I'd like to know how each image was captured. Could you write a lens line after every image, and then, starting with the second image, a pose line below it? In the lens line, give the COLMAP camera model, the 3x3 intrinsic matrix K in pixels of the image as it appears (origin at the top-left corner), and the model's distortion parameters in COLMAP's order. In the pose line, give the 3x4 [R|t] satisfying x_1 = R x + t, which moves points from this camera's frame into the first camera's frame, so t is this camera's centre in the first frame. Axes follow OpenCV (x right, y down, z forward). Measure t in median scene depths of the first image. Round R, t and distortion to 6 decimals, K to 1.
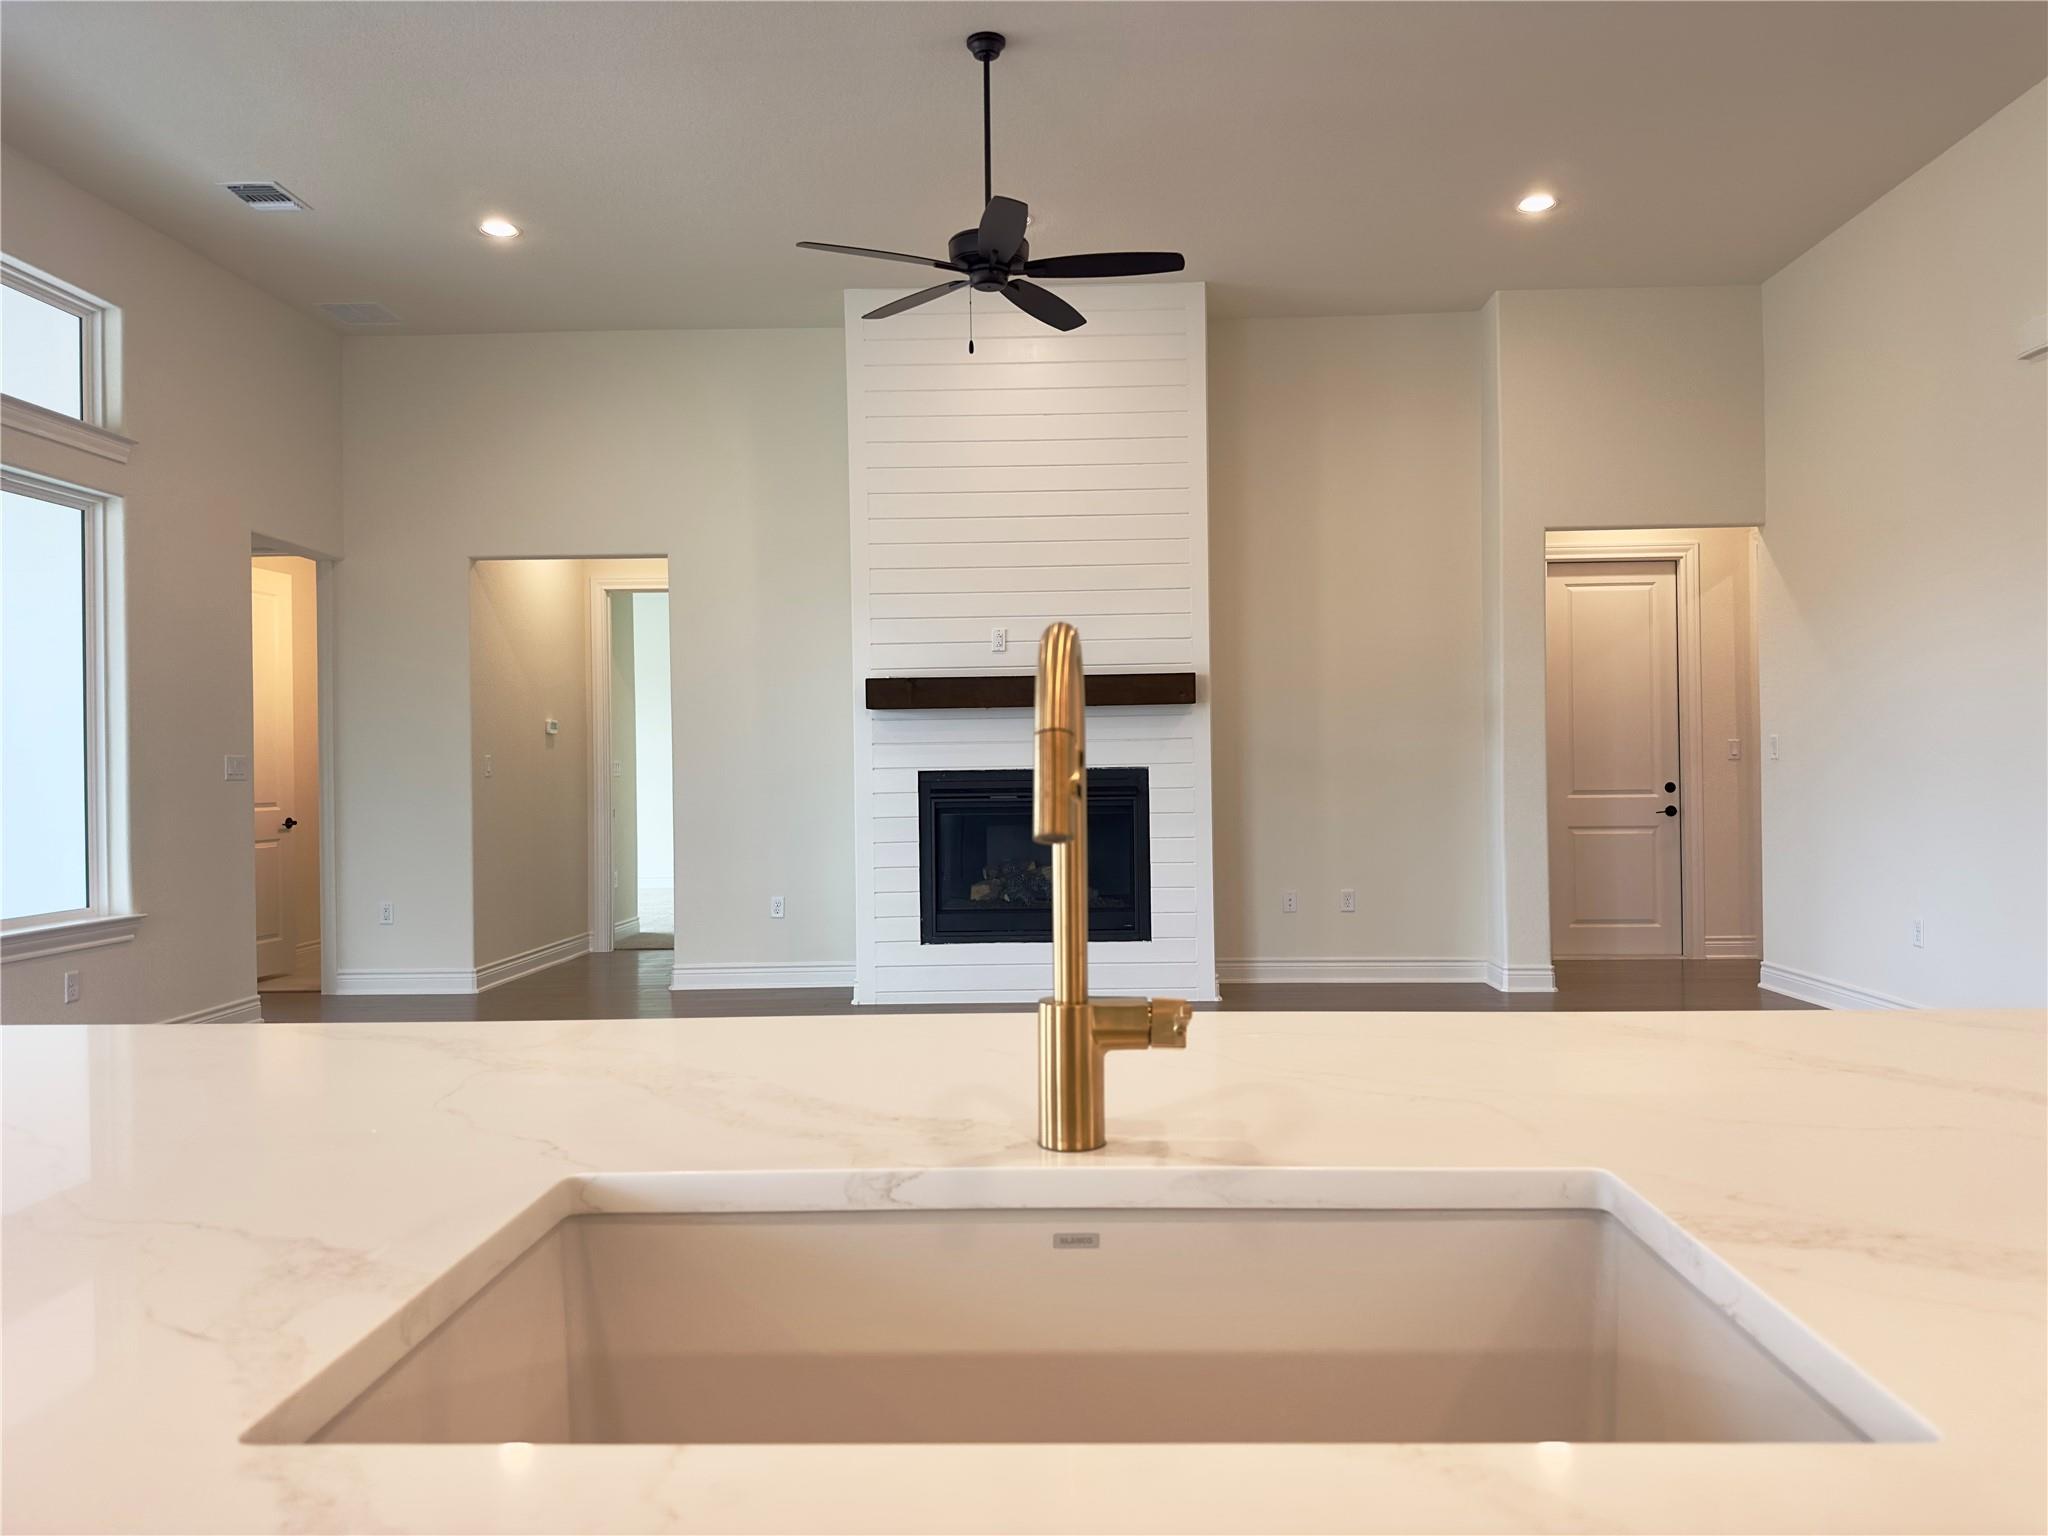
lens RADIAL K [[1424.7, 0, 1024.0], [0, 1424.7, 768.0], [0, 0, 1]] dist [-0.004716, -0.006119]
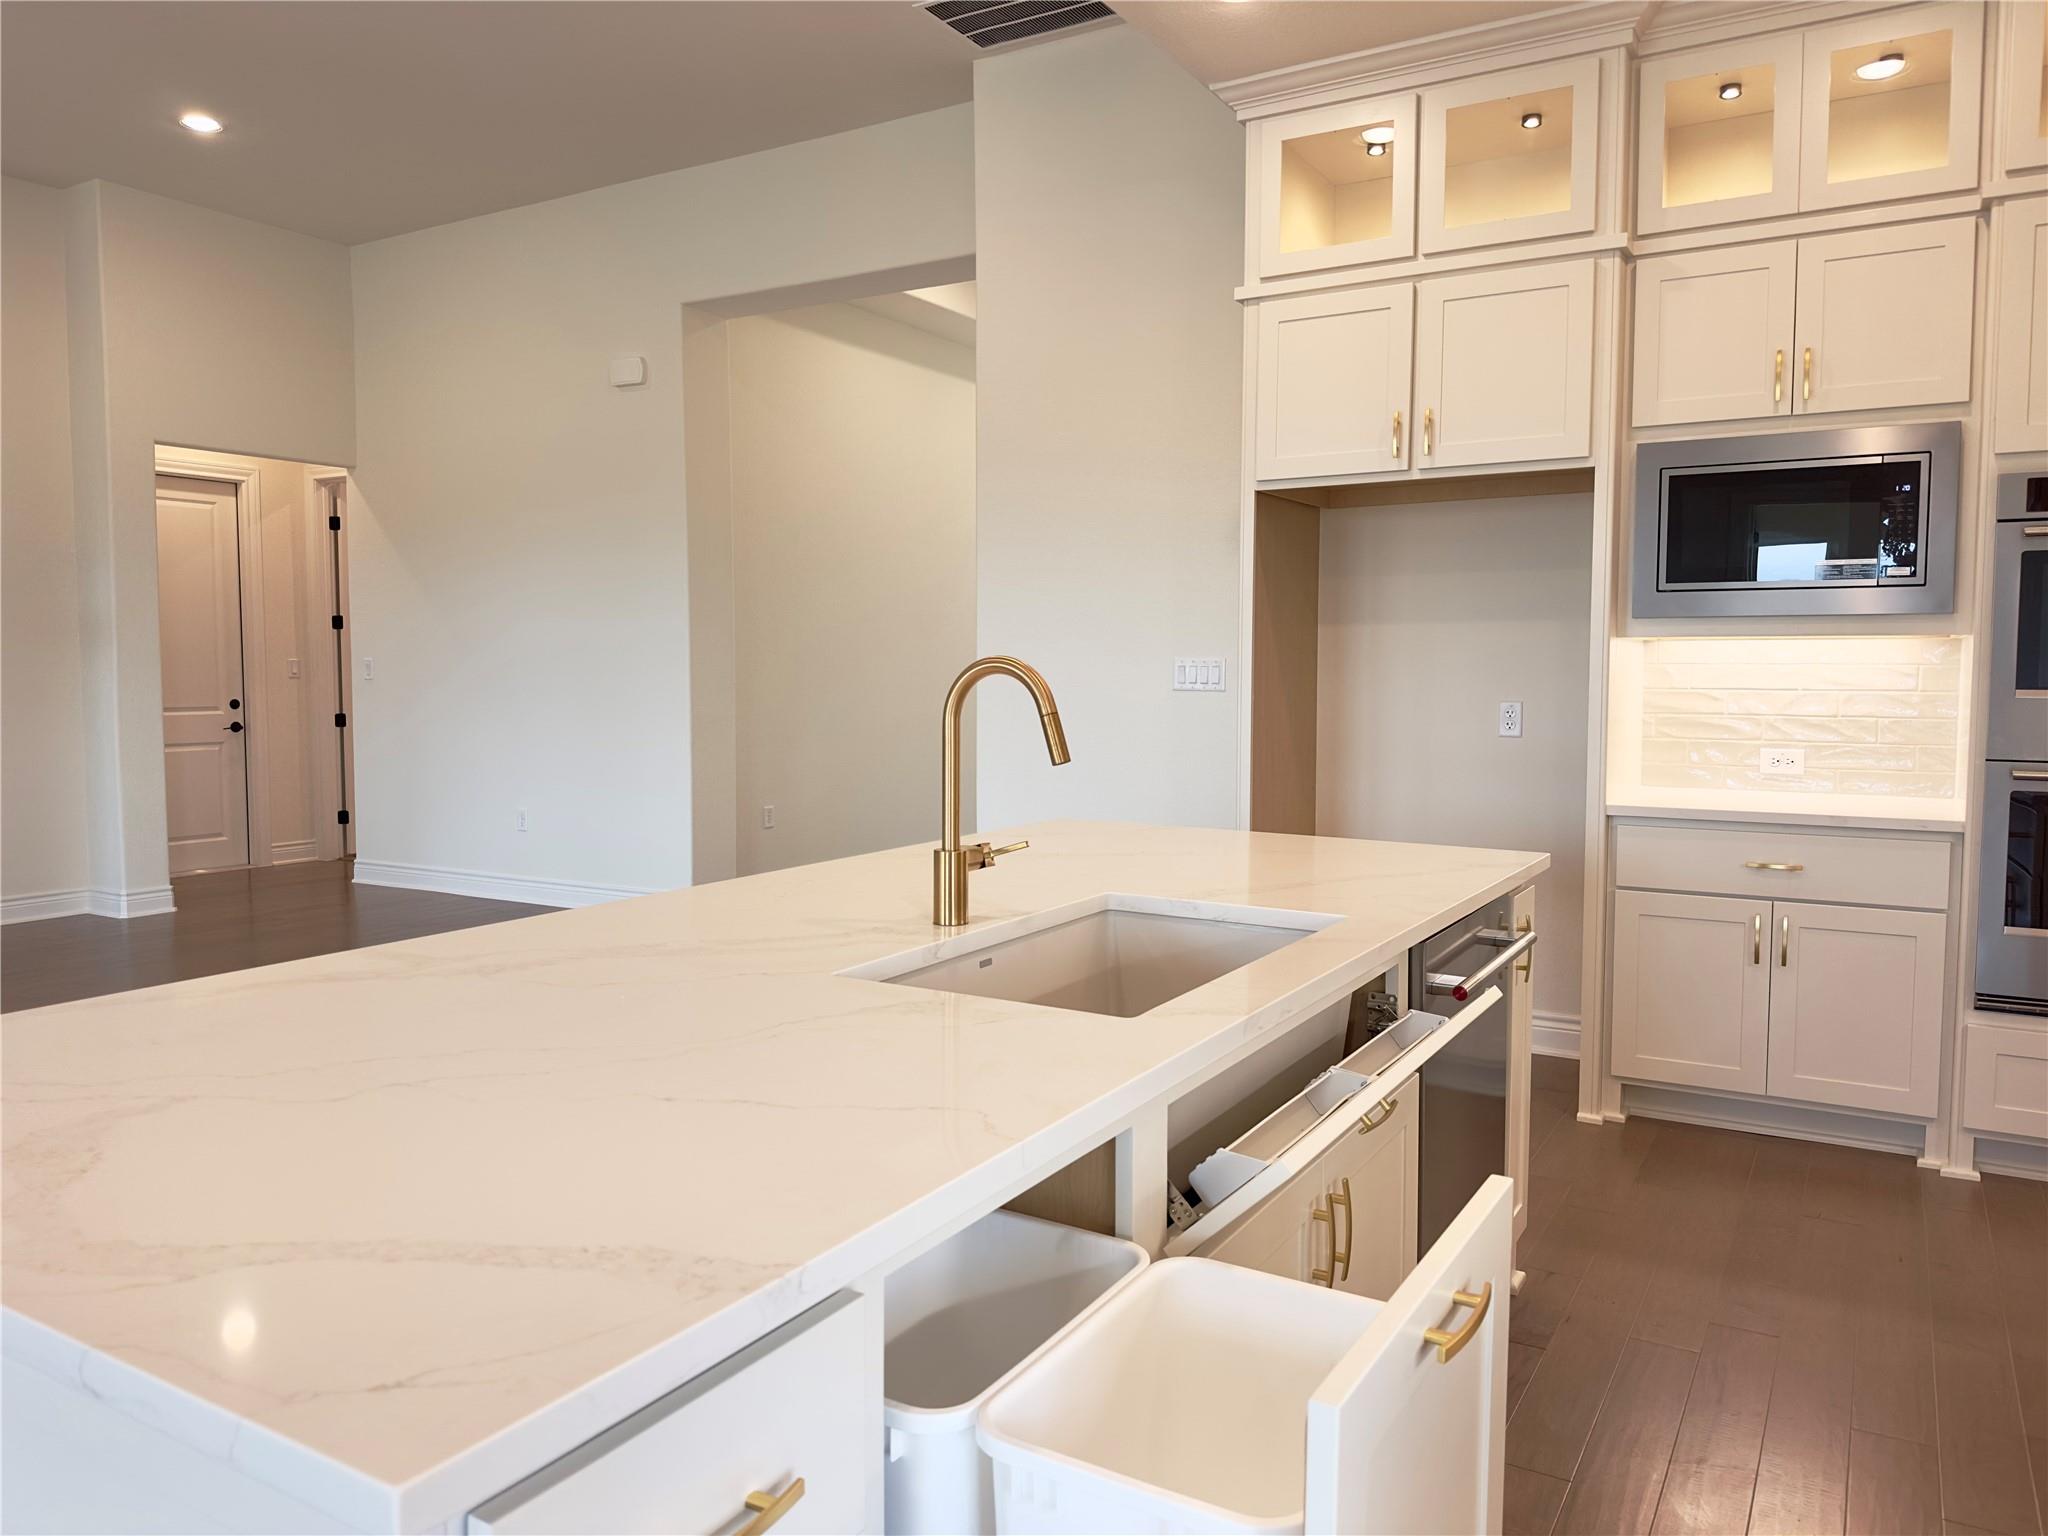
lens RADIAL K [[1424.7, 0, 1024.0], [0, 1424.7, 768.0], [0, 0, 1]] dist [-0.004716, -0.006119]
pose [[0.482134, -0.050038, 0.874667, -0.209317], [-0.006595, 0.998132, 0.060736, -0.007929], [-0.876073, -0.035051, 0.480903, -0.000060]]
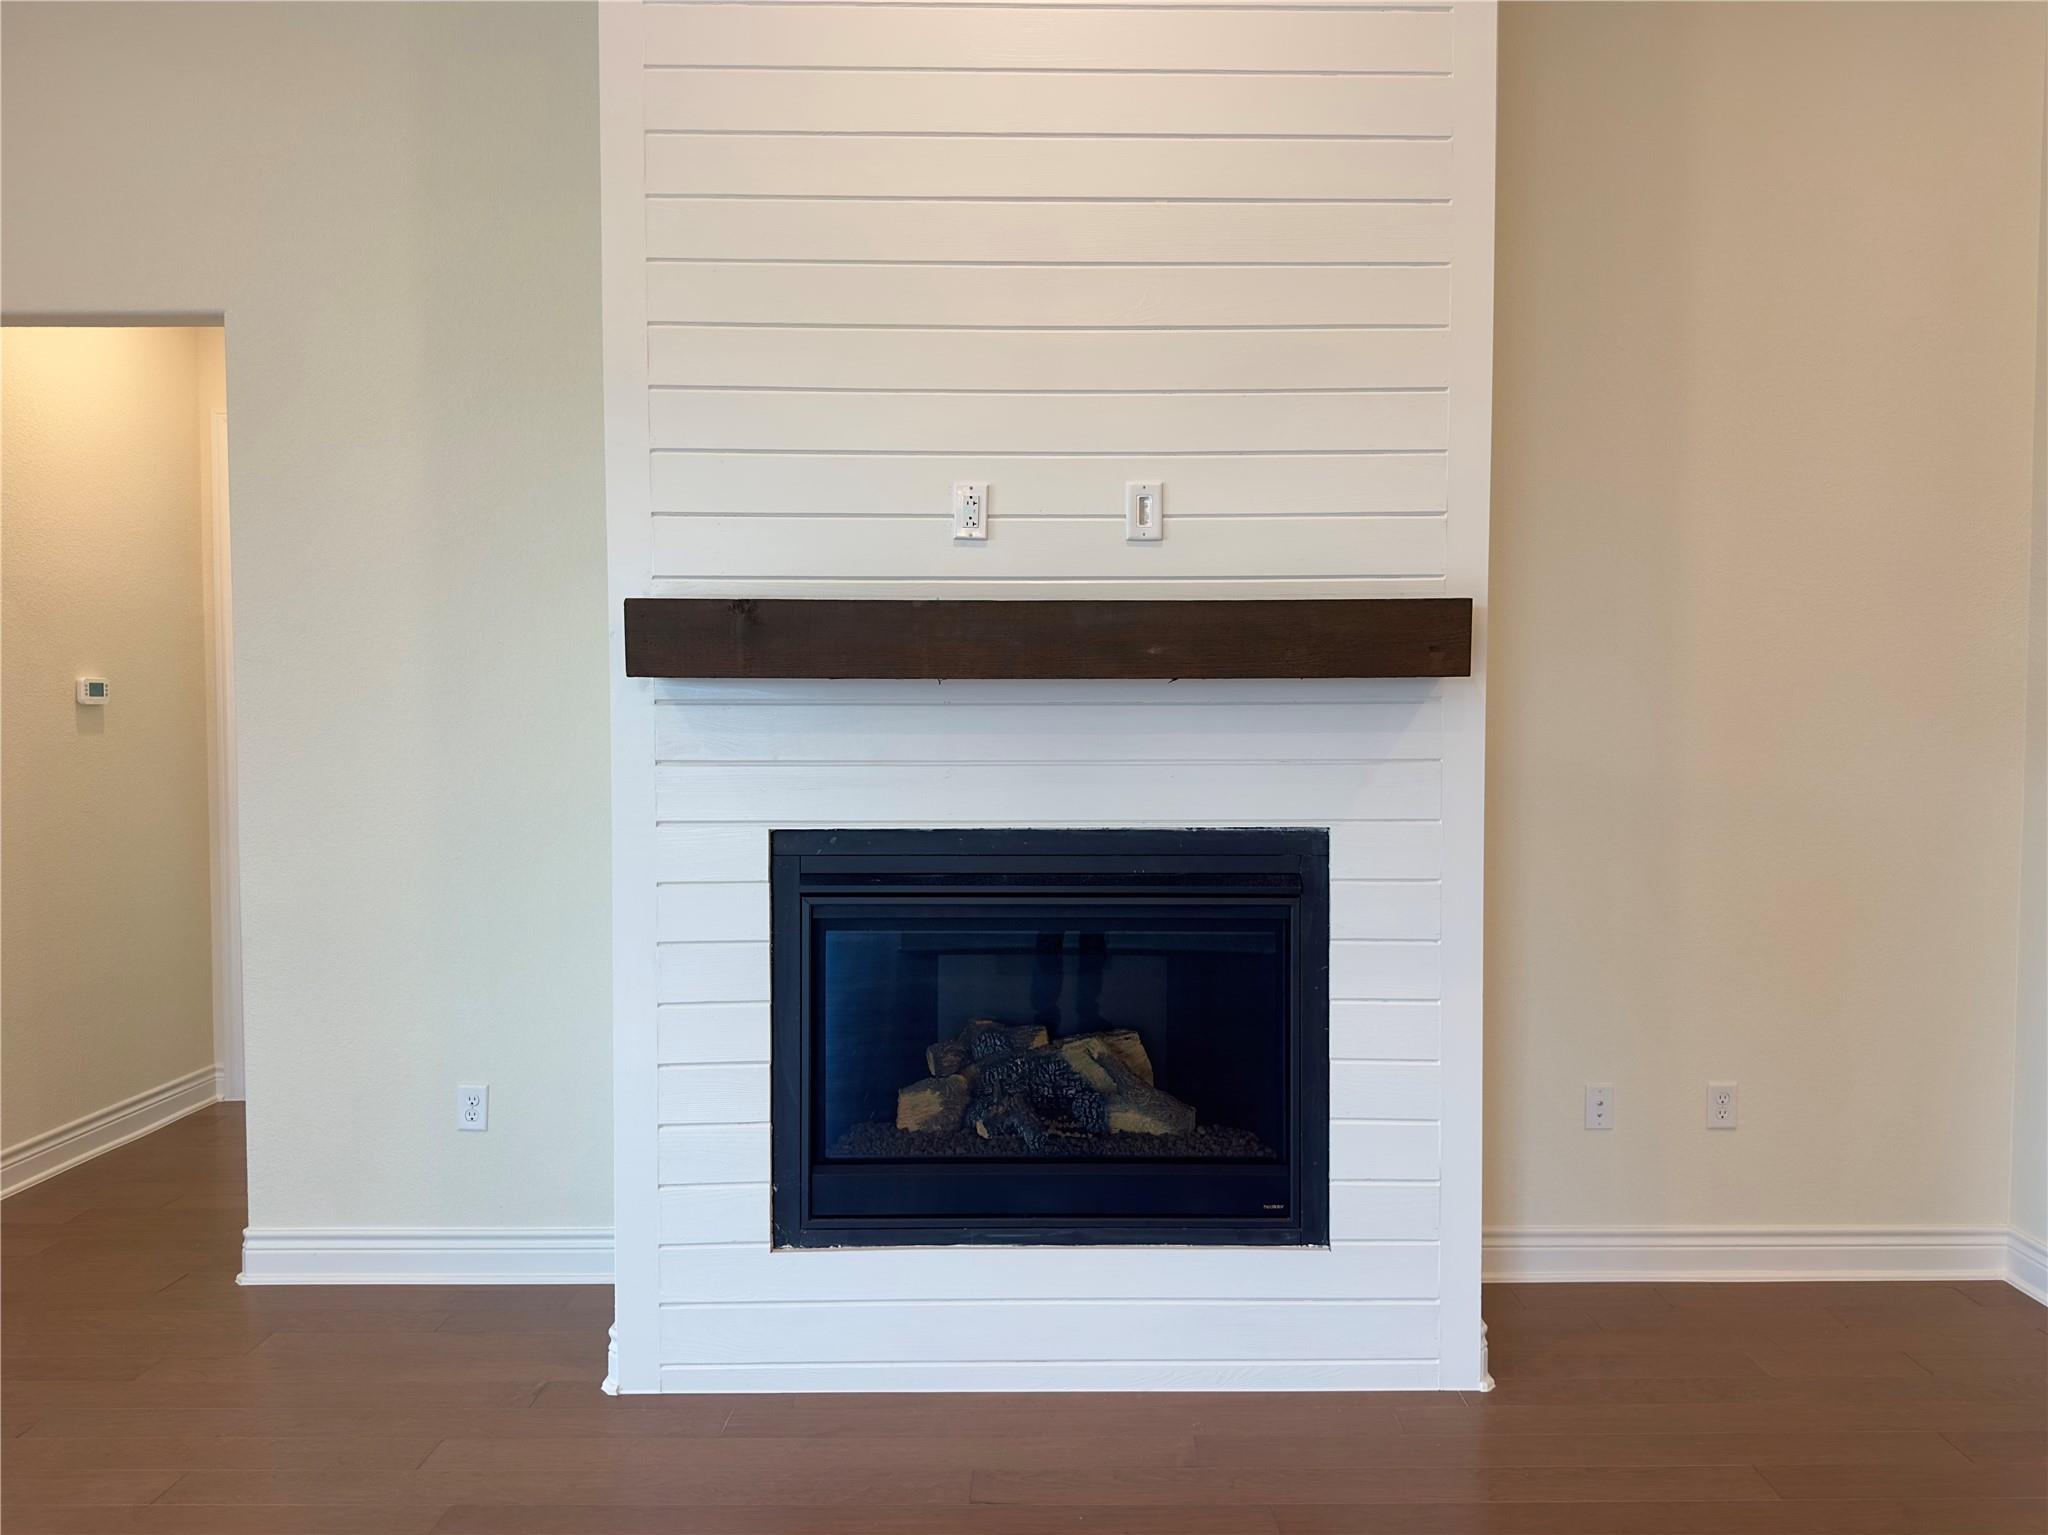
lens RADIAL K [[1433.3, 0, 1071.6], [0, 1433.3, 762.2], [0, 0, 1]] dist [0.000933, -0.002023]
pose [[0.998383, 0.012747, 0.055406, -0.010581], [-0.014493, 0.999407, 0.031222, -0.030983], [-0.054975, -0.031975, 0.997976, 0.580051]]
